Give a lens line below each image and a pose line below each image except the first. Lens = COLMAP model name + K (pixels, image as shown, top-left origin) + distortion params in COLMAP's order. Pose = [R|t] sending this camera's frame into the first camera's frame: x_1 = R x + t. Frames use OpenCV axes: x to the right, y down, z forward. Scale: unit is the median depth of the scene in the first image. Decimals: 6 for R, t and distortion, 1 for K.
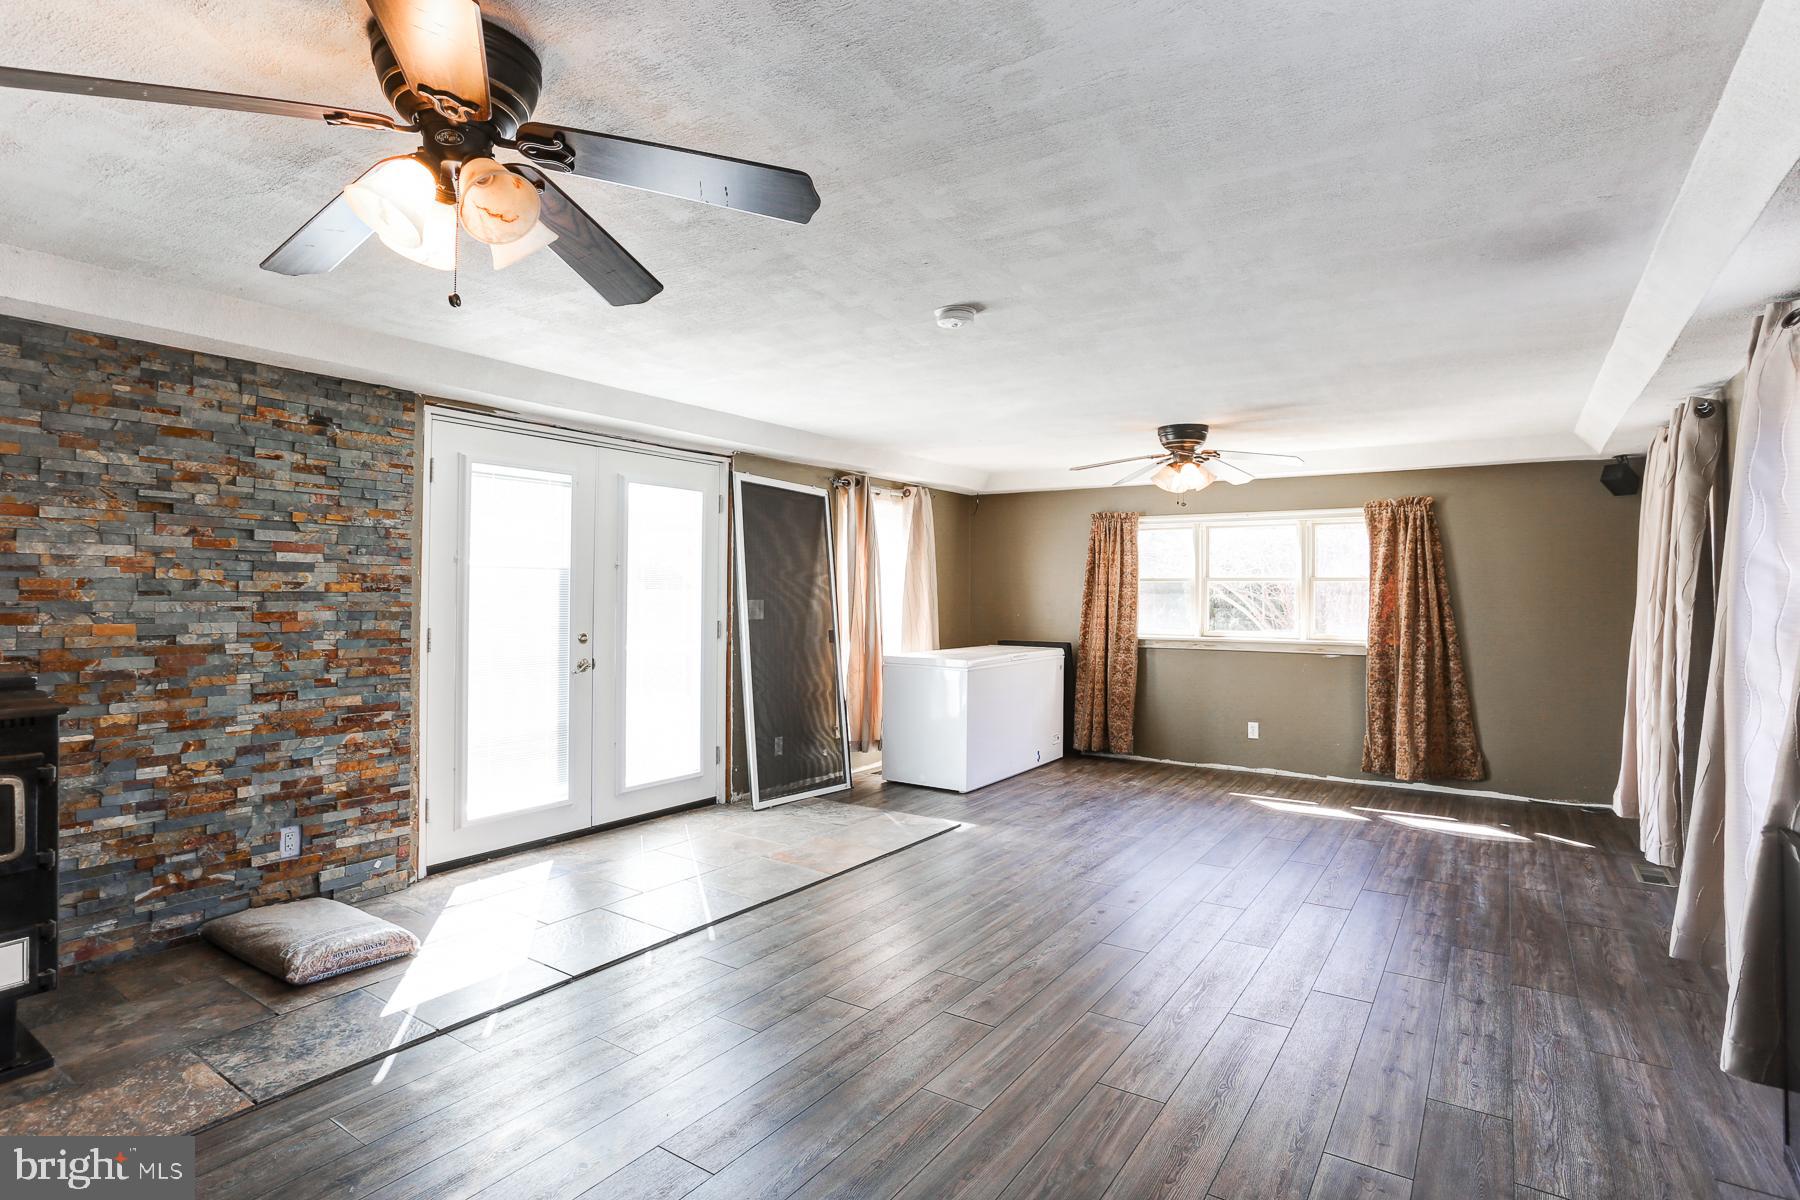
lens RADIAL K [[948.8, 0, 883.7], [0, 948.8, 591.2], [0, 0, 1]] dist [-0.017727, 0.006624]
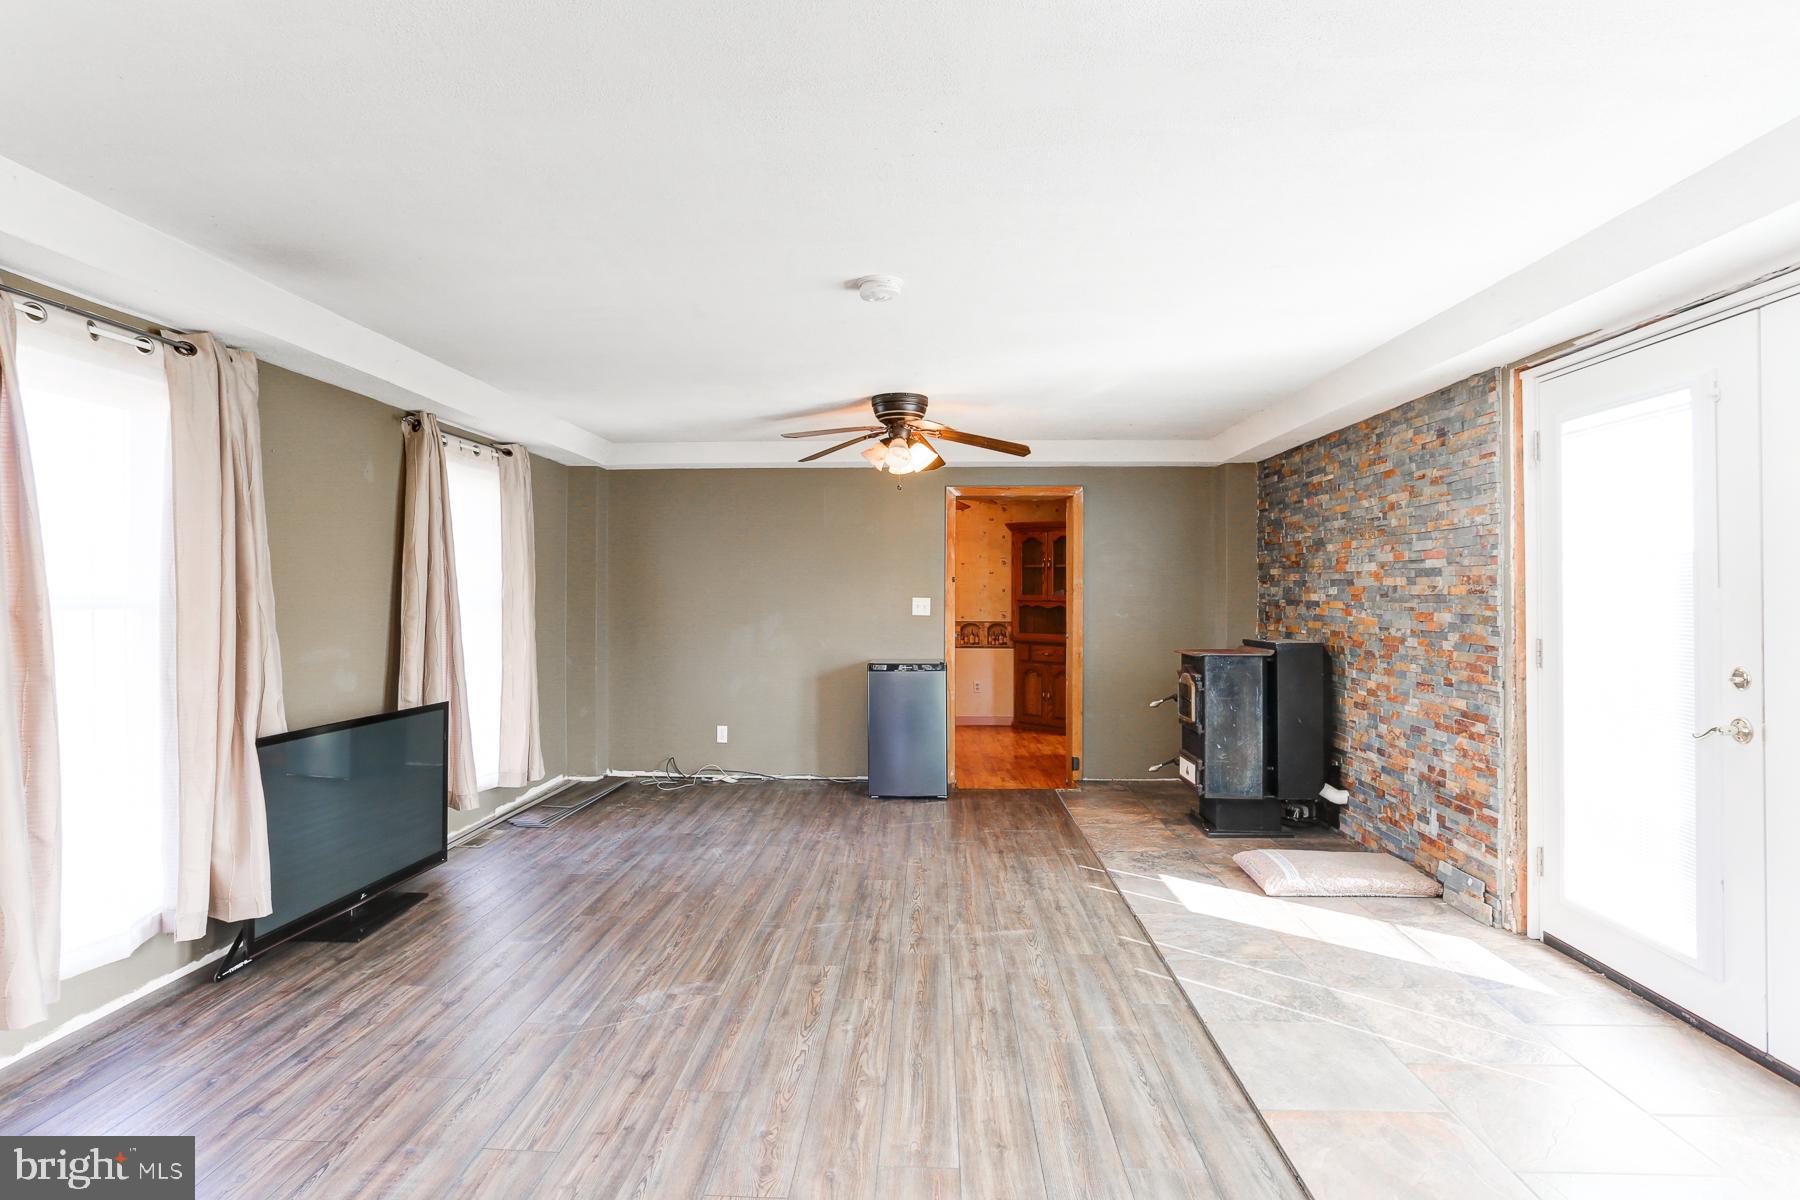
lens RADIAL K [[948.8, 0, 891.1], [0, 948.8, 596.4], [0, 0, 1]] dist [-0.017727, 0.006624]
pose [[-0.853994, -0.006379, -0.520243, 0.461741], [-0.005150, 0.999979, -0.003807, 0.009364], [0.520257, -0.000572, -0.854010, 1.528637]]
